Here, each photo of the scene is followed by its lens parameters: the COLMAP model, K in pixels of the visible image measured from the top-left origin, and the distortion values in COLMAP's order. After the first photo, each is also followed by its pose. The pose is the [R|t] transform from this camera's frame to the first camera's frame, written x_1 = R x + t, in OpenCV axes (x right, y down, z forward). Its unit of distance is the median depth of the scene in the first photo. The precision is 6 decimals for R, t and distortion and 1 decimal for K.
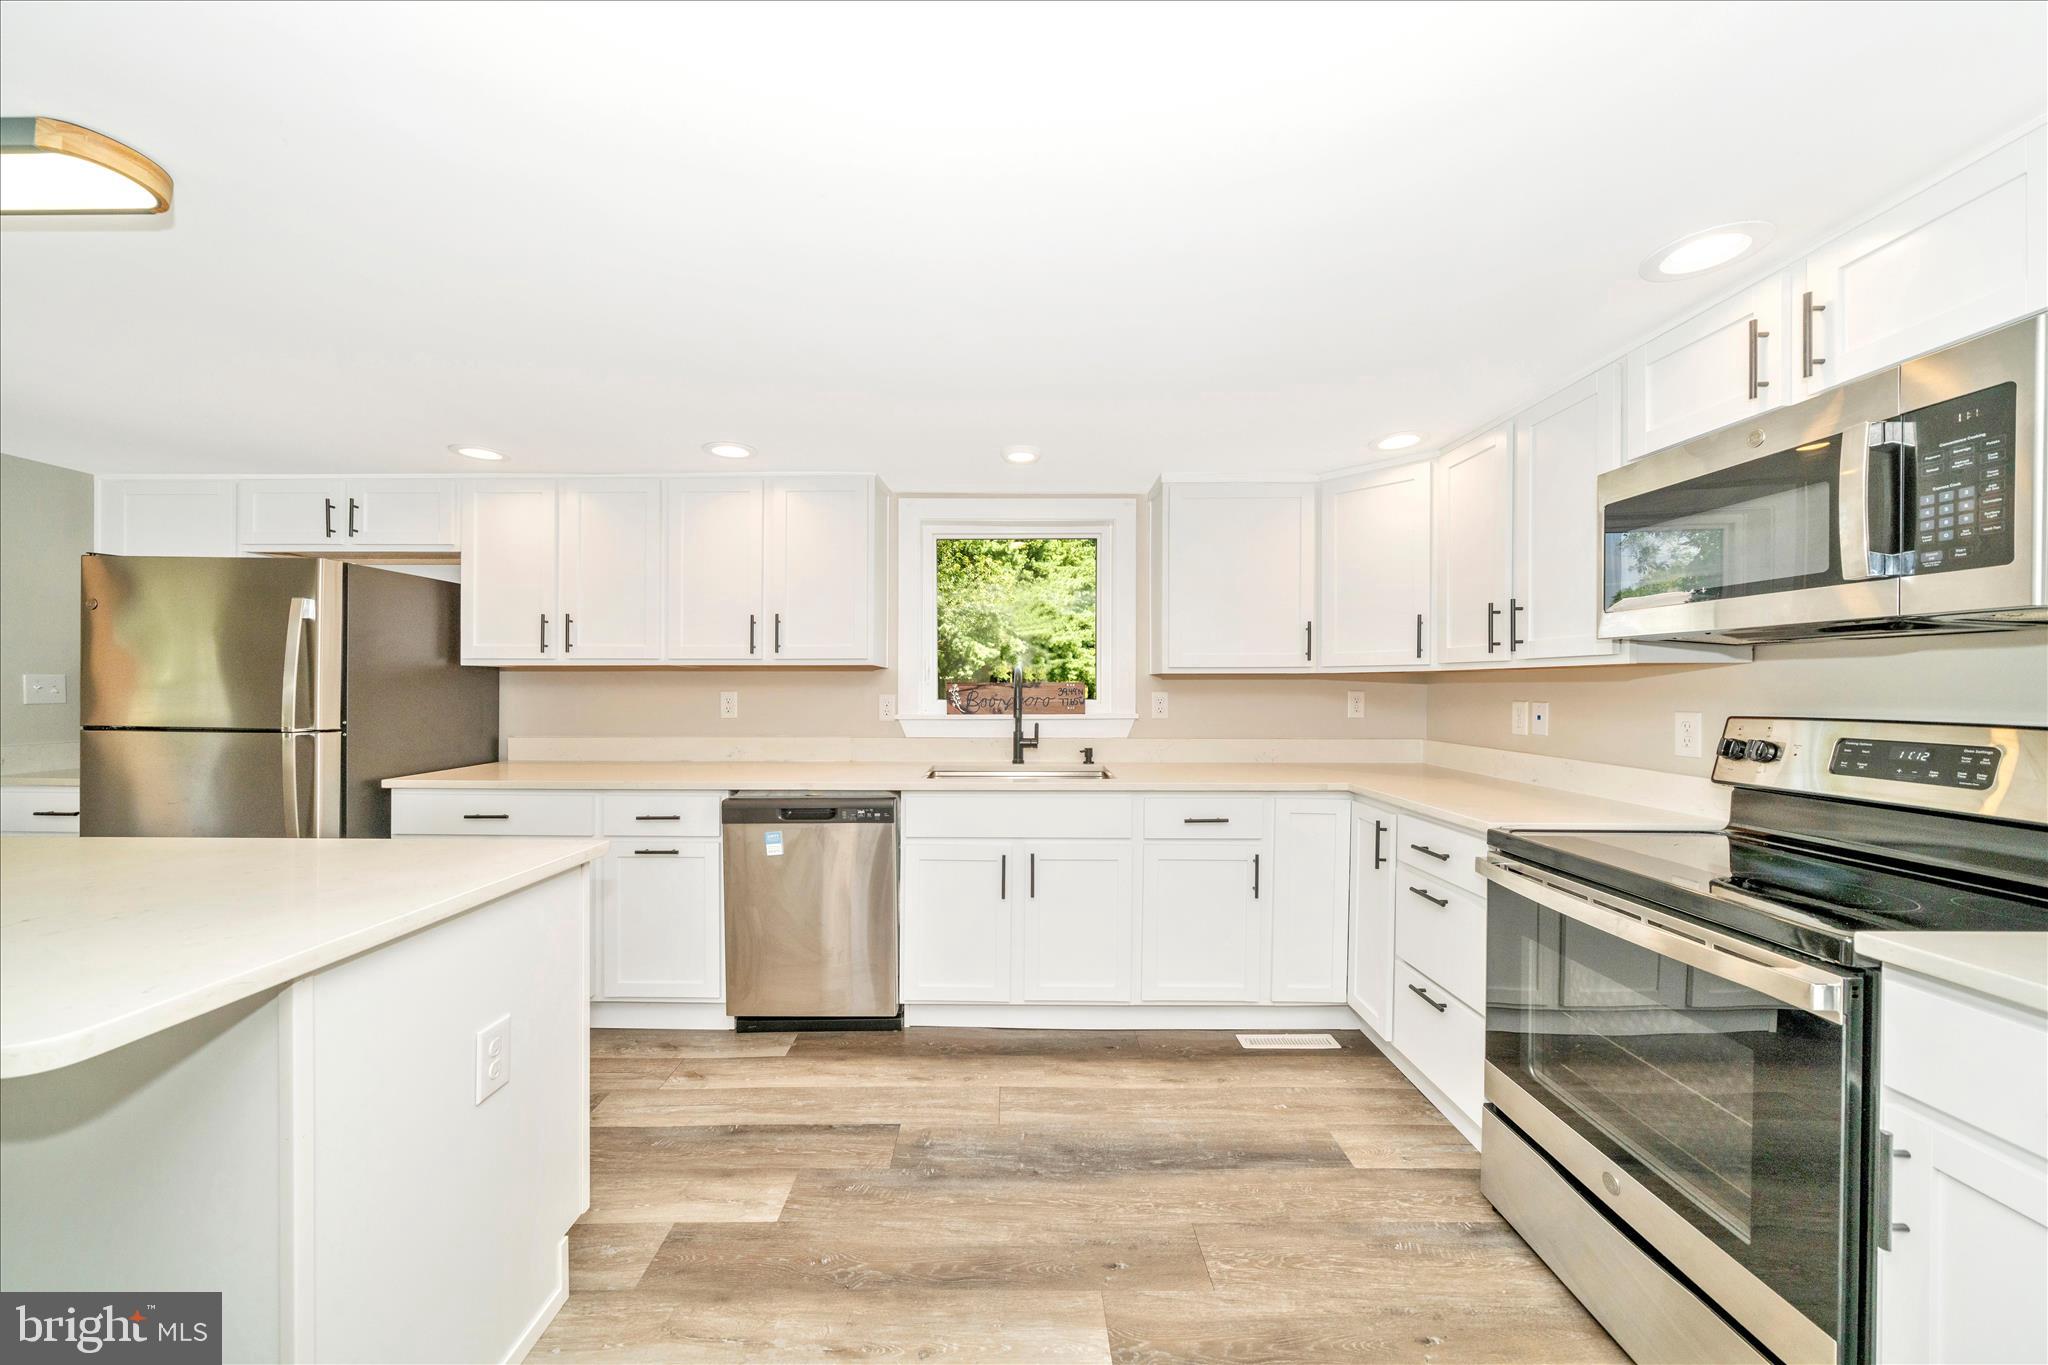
lens RADIAL K [[695.9, 0, 1024.9], [0, 695.9, 689.3], [0, 0, 1]] dist [-0.001105, 0.000303]
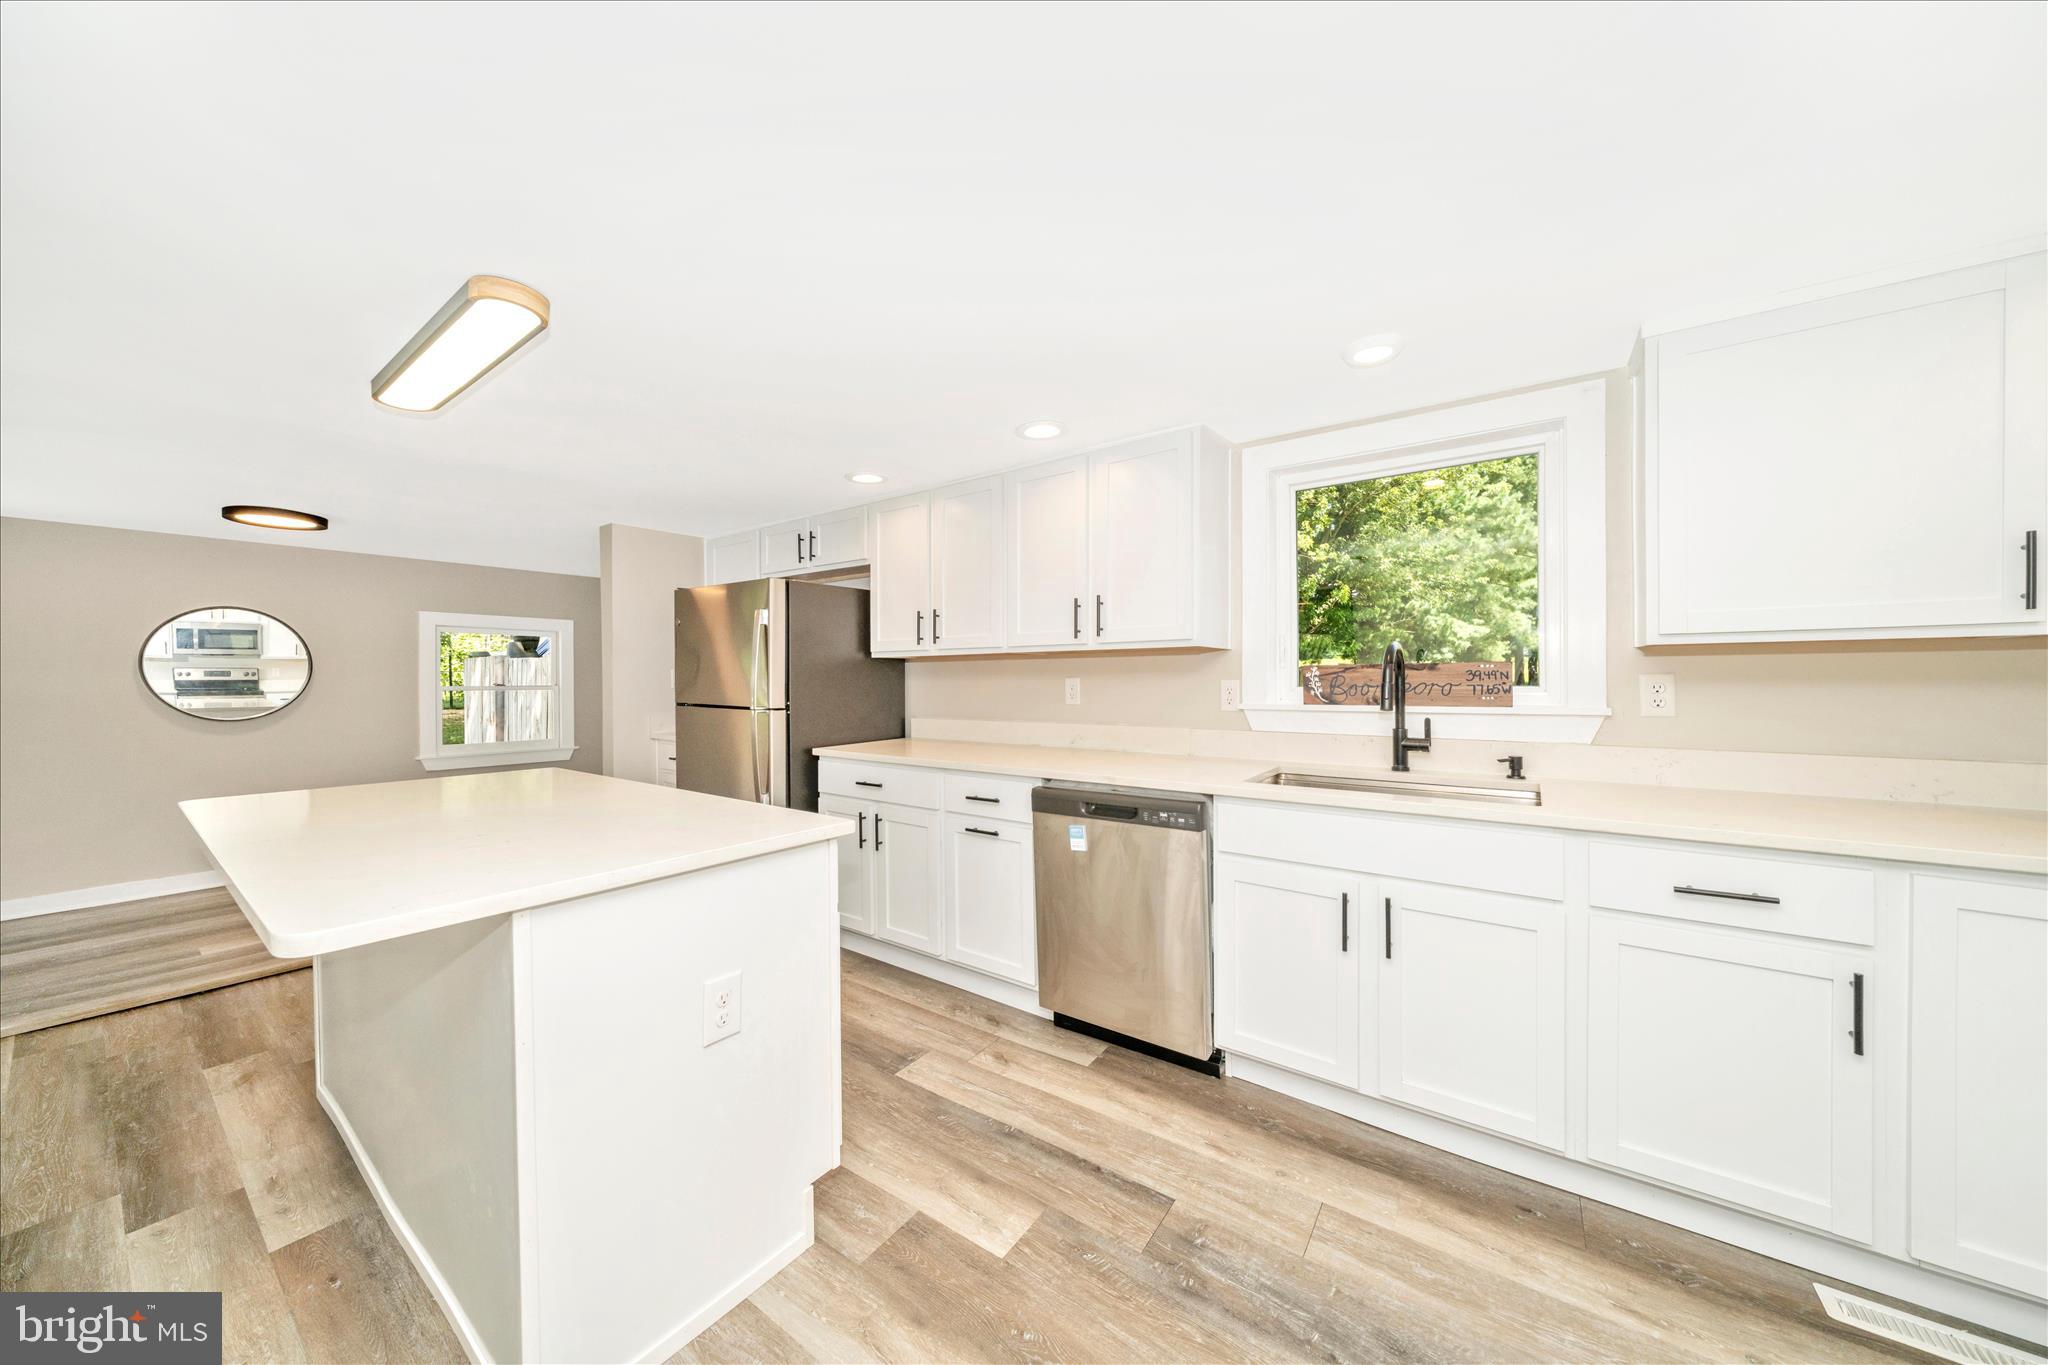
lens RADIAL K [[695.9, 0, 1024.3], [0, 695.9, 682.4], [0, 0, 1]] dist [-0.001105, 0.000303]
pose [[0.804874, -0.002662, -0.593440, 0.137332], [0.007308, 0.999959, 0.005425, 0.004326], [0.593401, -0.008703, 0.804860, 0.191874]]
